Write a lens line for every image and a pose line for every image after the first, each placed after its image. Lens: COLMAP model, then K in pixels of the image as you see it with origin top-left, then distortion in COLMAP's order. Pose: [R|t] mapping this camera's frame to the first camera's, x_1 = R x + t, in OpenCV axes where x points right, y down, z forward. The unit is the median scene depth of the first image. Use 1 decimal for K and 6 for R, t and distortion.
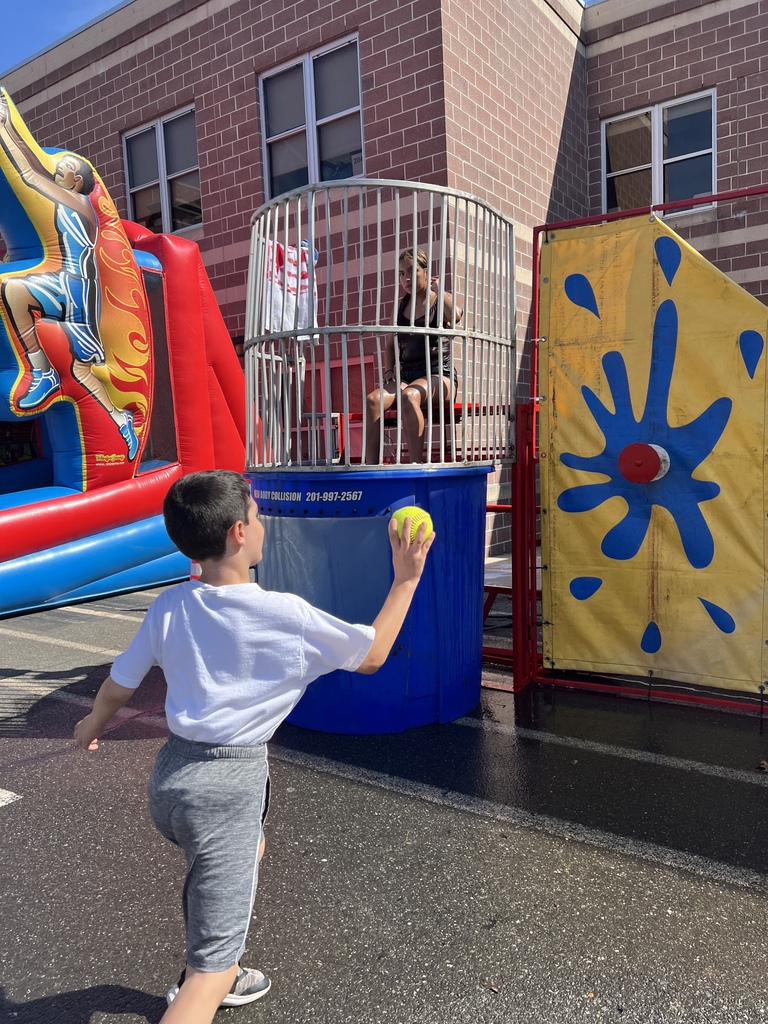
lens RADIAL K [[769.6, 0, 384.0], [0, 769.6, 512.0], [0, 0, 1]] dist [0.043457, -0.050376]
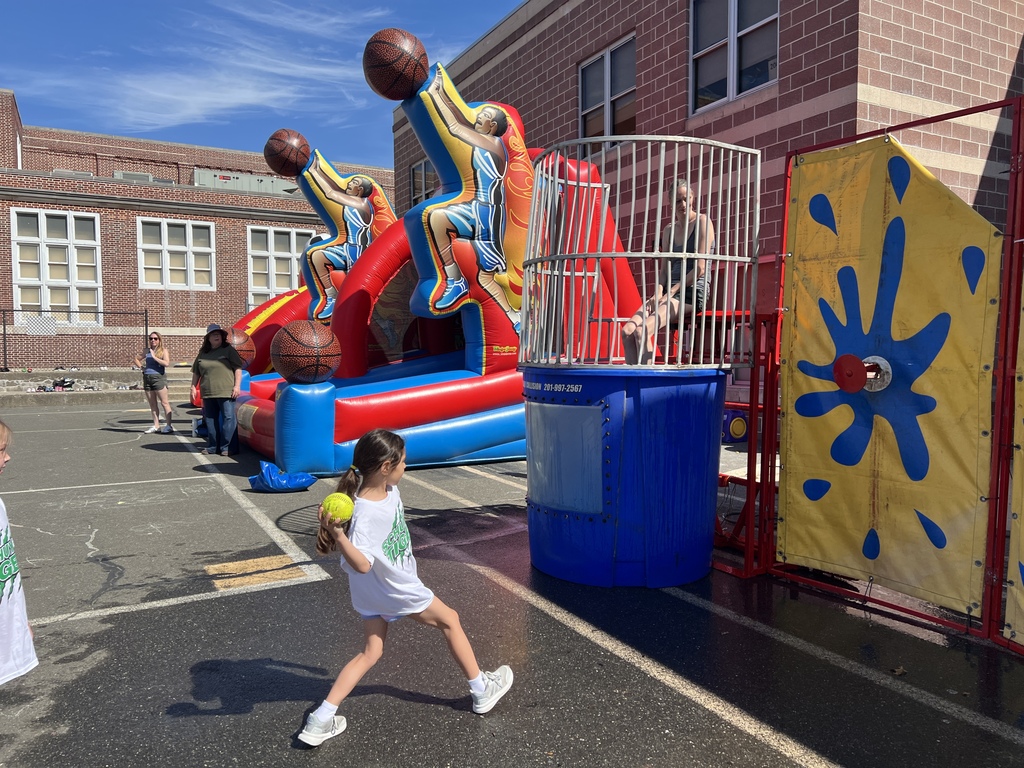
lens RADIAL K [[769.6, 0, 512.0], [0, 769.6, 384.0], [0, 0, 1]] dist [0.043457, -0.050376]
pose [[0.891855, 0.054377, -0.449040, 0.227257], [-0.065465, 0.997813, -0.009191, -0.005361], [0.447558, 0.037593, 0.893464, -0.084296]]
